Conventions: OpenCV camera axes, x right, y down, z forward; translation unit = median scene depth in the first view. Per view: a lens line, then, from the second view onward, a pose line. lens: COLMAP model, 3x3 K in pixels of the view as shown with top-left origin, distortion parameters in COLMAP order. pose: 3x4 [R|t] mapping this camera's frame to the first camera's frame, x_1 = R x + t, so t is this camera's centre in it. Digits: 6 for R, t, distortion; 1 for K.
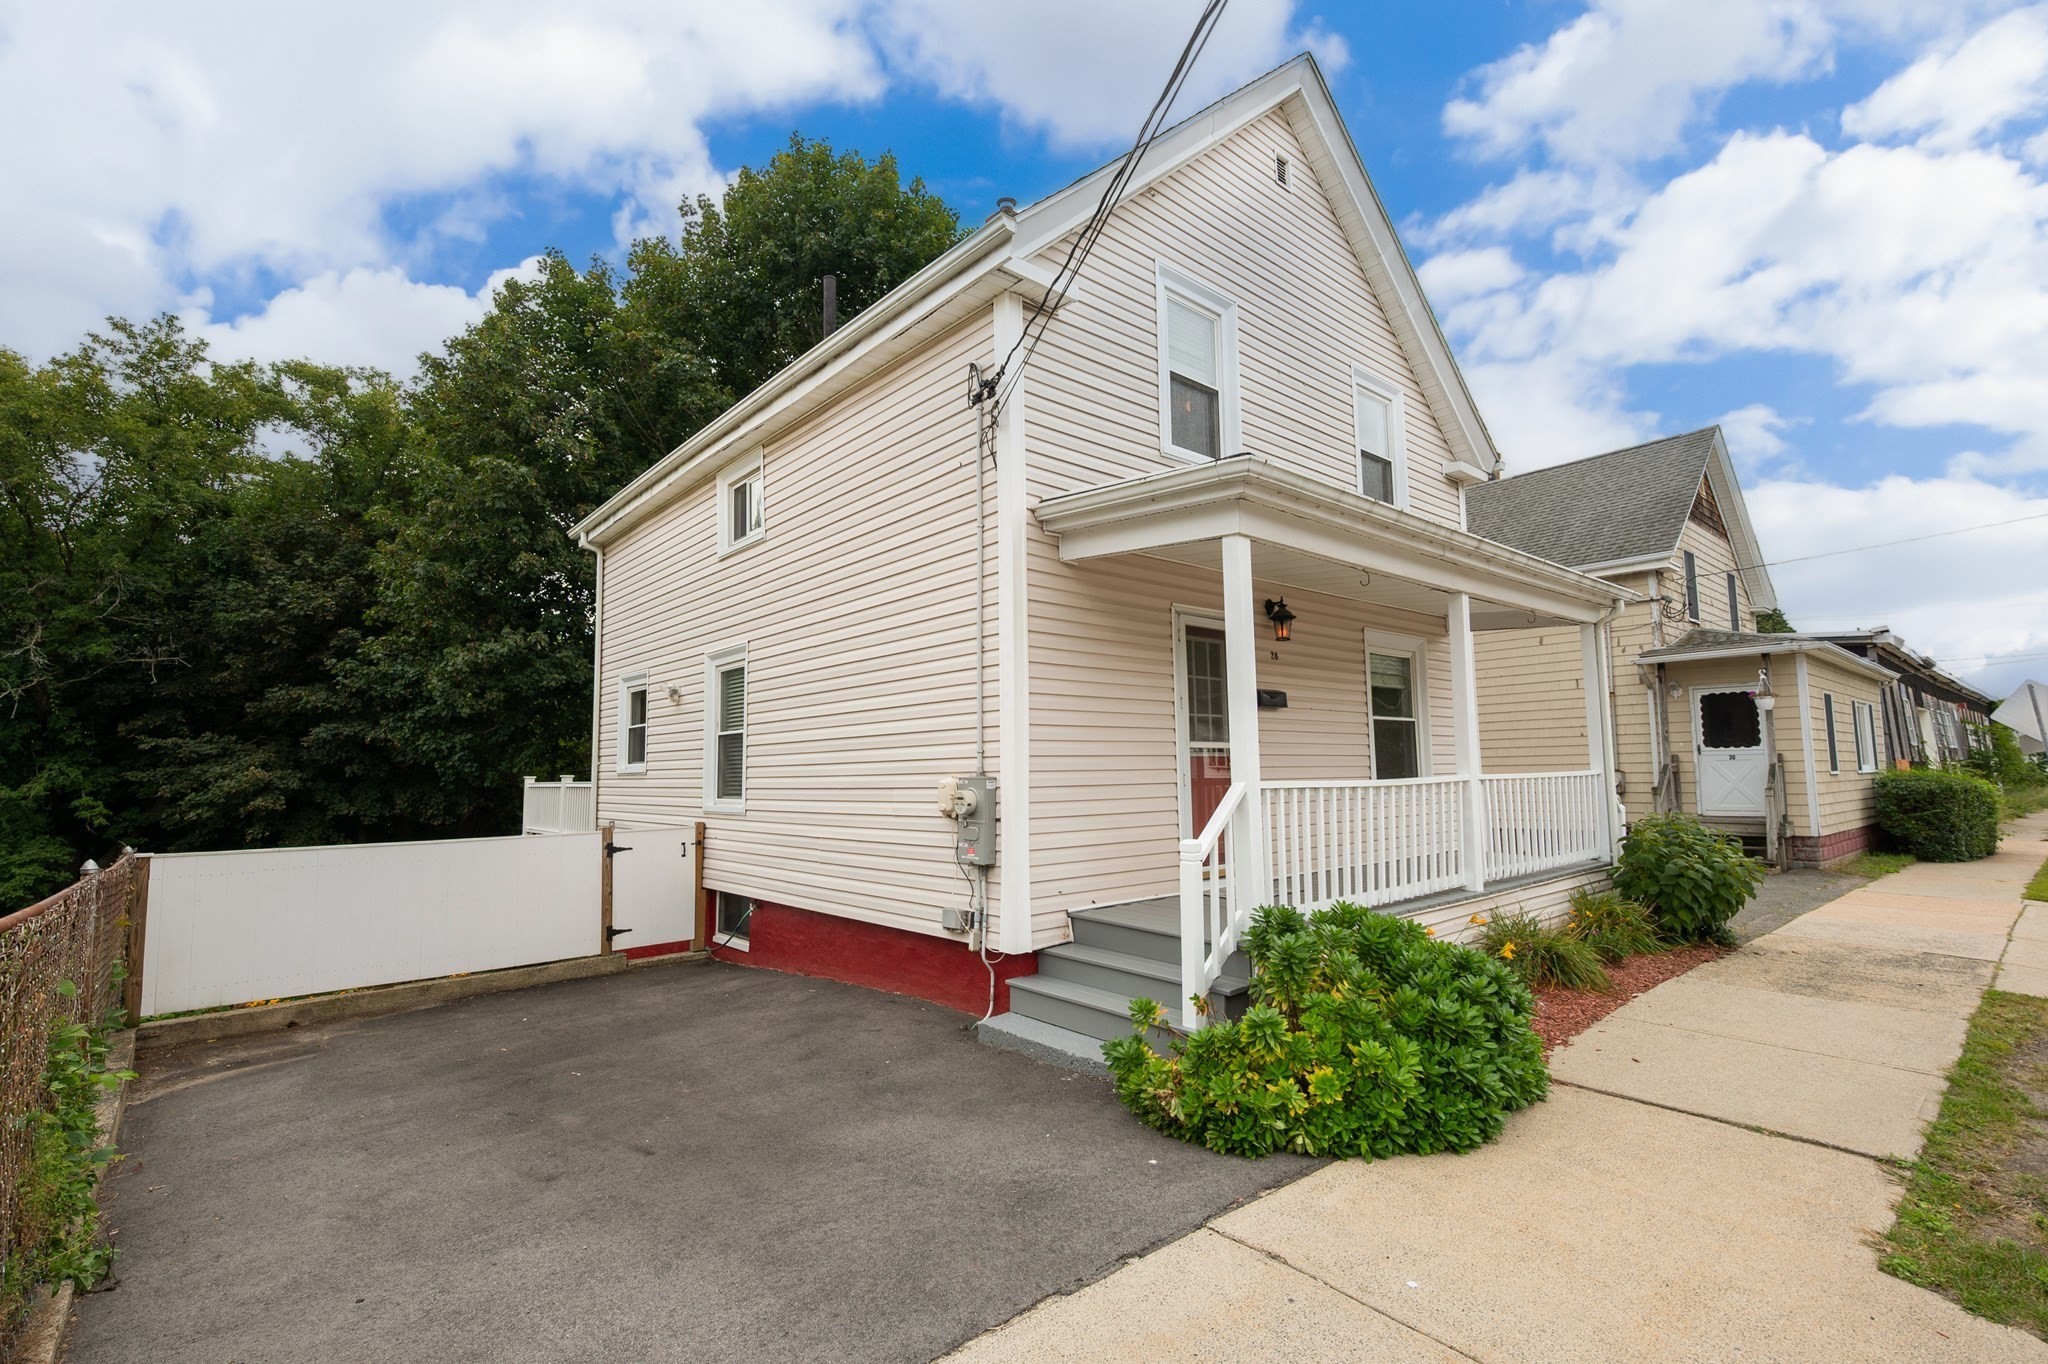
lens RADIAL K [[900.7, 0, 1027.4], [0, 900.7, 682.9], [0, 0, 1]] dist [0.001935, 0.000327]
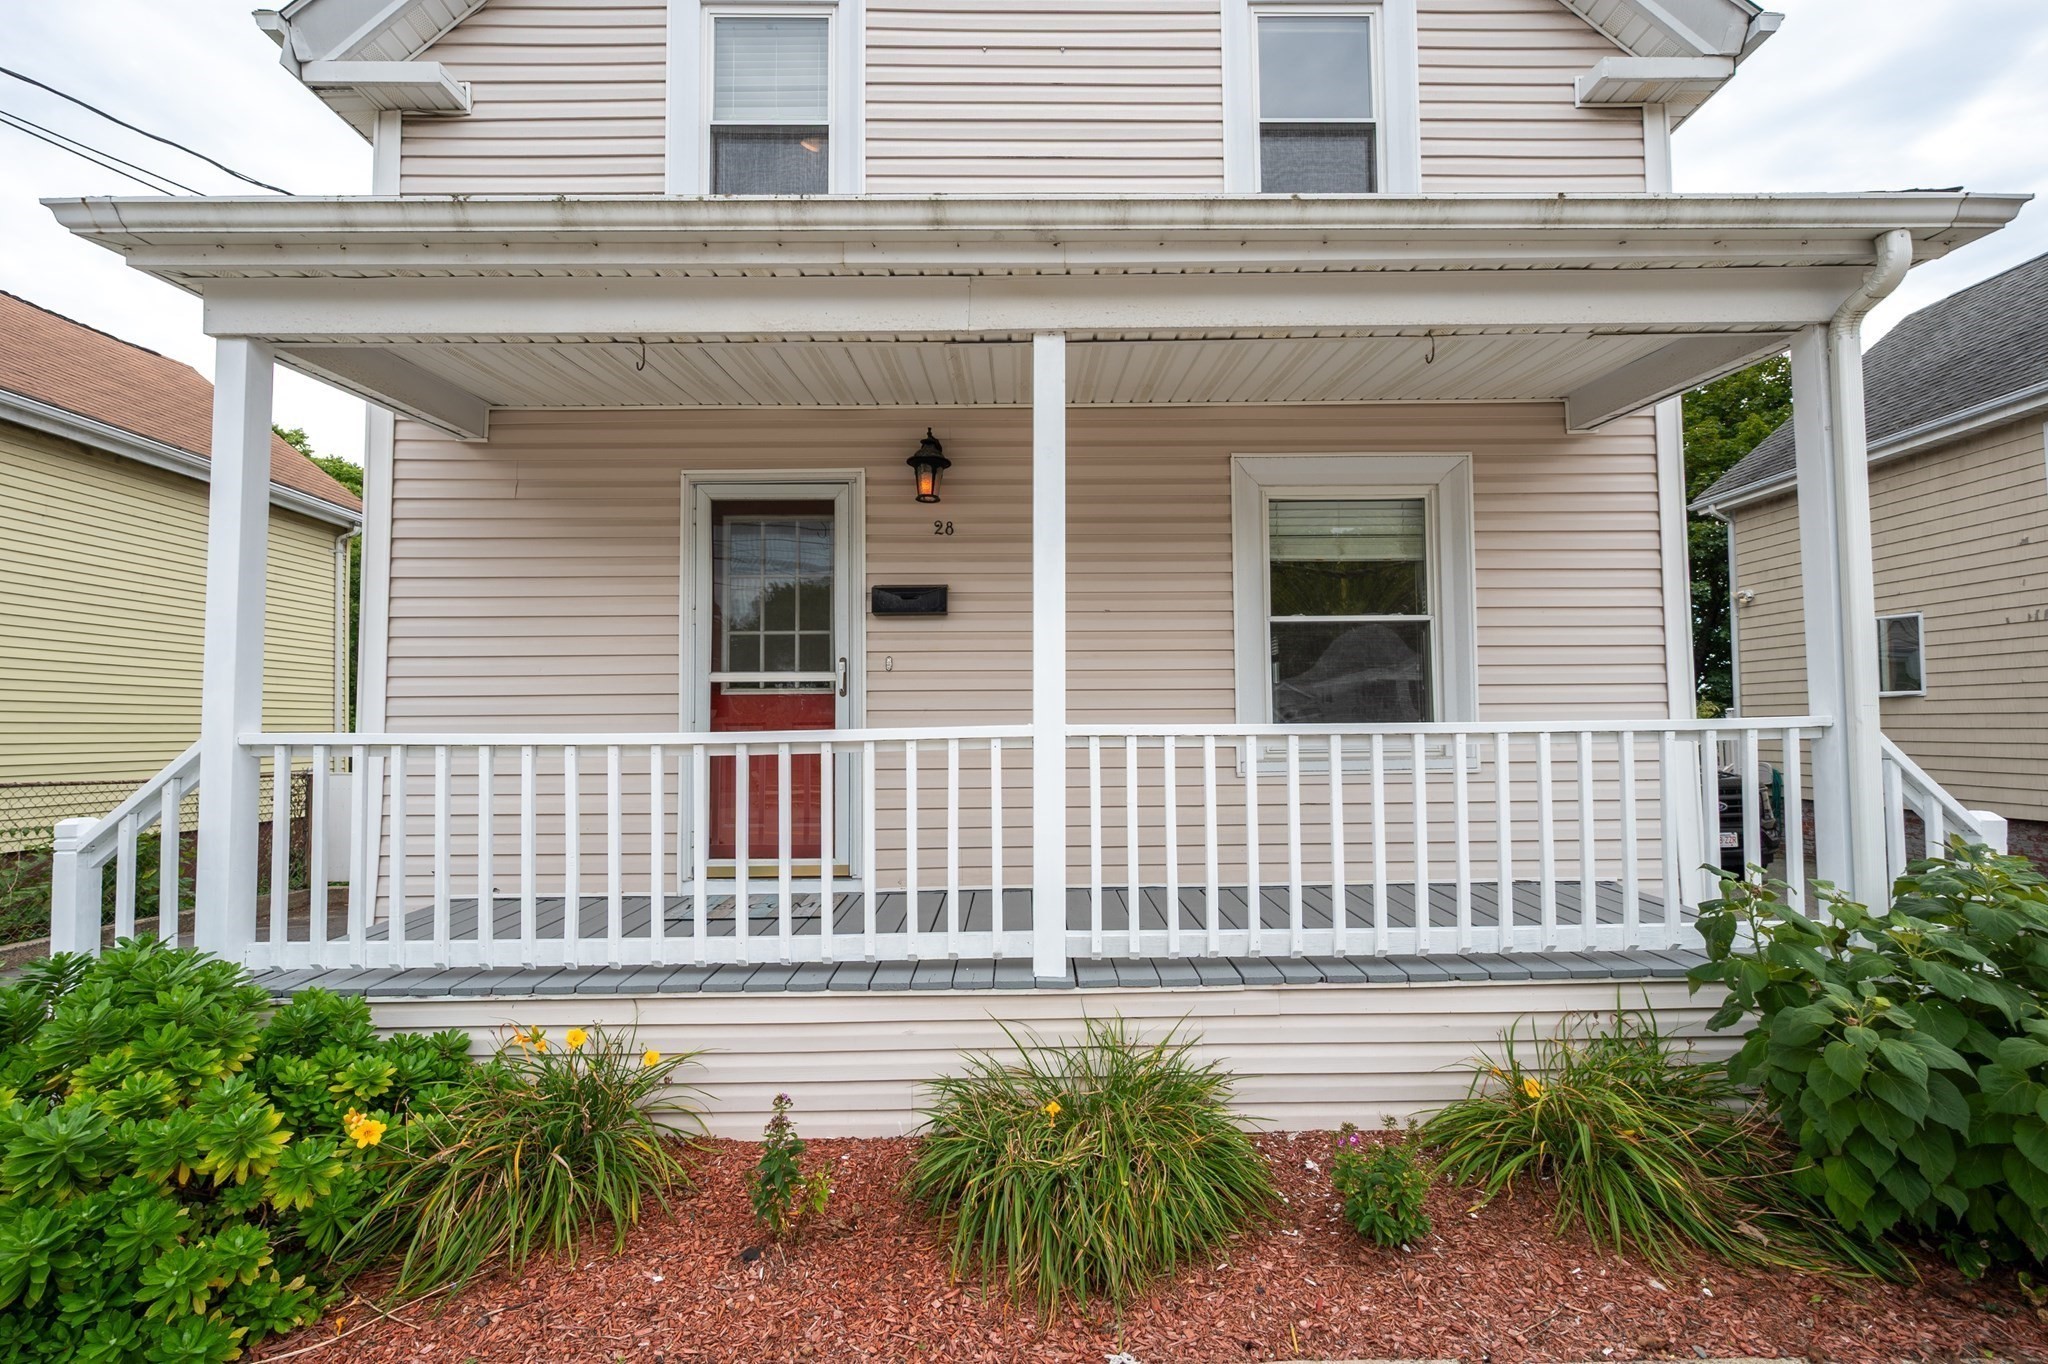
lens RADIAL K [[890.2, 0, 1023.5], [0, 890.2, 693.1], [0, 0, 1]] dist [0.002035, 0.000019]
pose [[0.744261, -0.013890, -0.667744, 0.632610], [0.057857, 0.997366, 0.043740, 0.051198], [0.665378, -0.071187, 0.743105, 0.521907]]
